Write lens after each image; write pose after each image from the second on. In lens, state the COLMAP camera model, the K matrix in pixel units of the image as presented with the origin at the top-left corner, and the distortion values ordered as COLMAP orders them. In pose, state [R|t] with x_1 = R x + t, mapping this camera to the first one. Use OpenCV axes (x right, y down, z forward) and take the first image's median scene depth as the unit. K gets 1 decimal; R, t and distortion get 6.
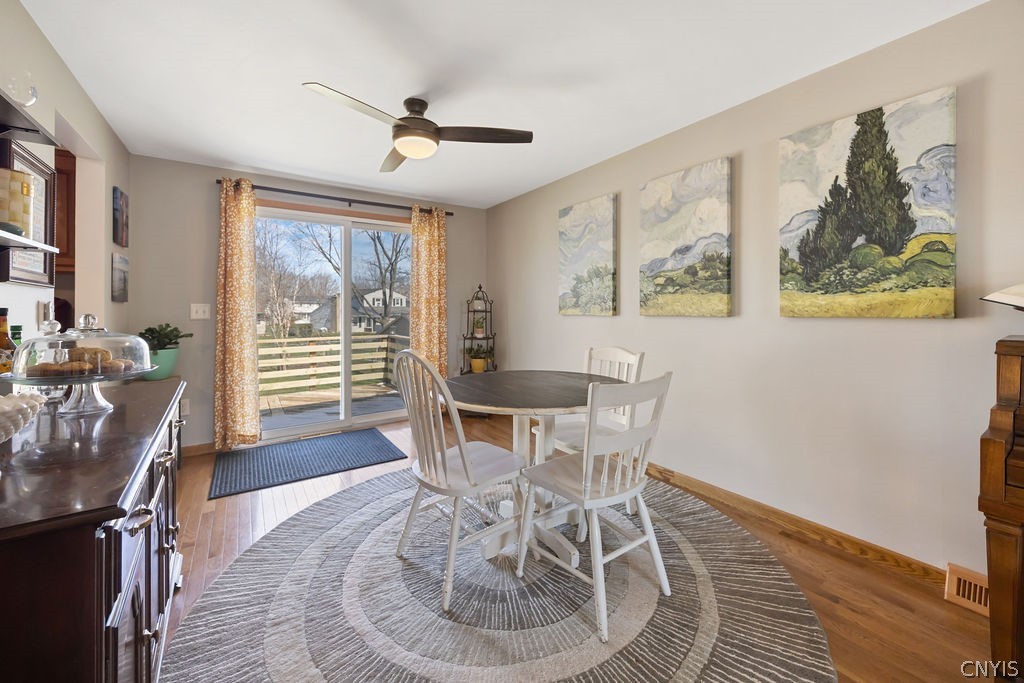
lens RADIAL K [[401.5, 0, 509.1], [0, 401.5, 310.1], [0, 0, 1]] dist [-0.000755, -0.000124]
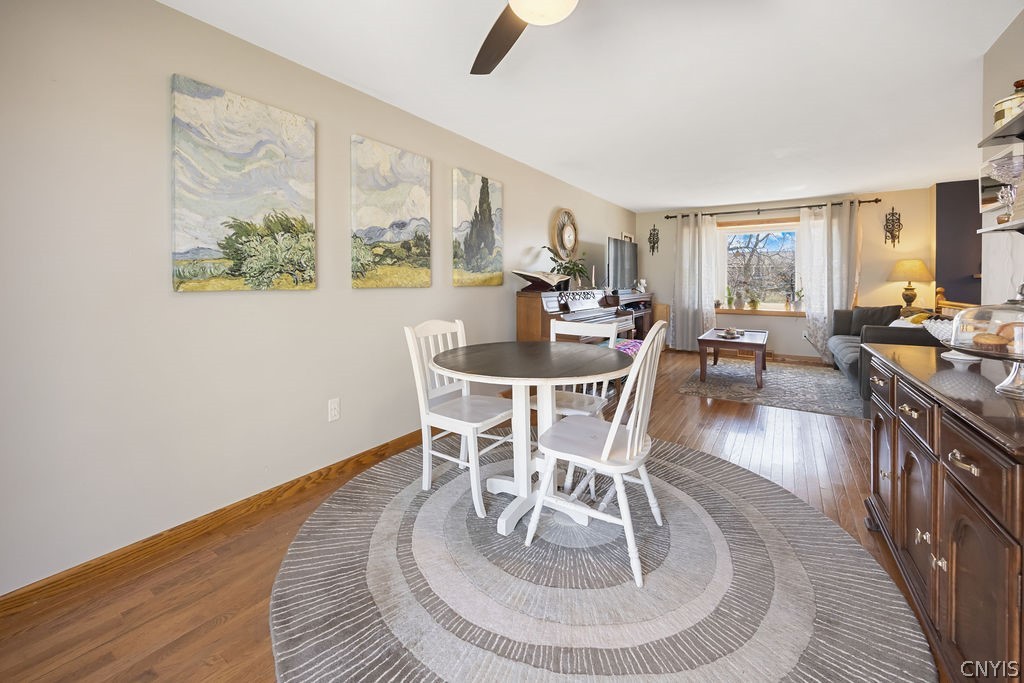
lens RADIAL K [[411.1, 0, 511.8], [0, 411.1, 282.8], [0, 0, 1]] dist [0.001028, 0.000097]
pose [[-0.380097, -0.005985, 0.924927, -0.686425], [-0.003128, 0.999982, 0.005185, -0.003947], [-0.924941, -0.000922, -0.380109, 1.151212]]
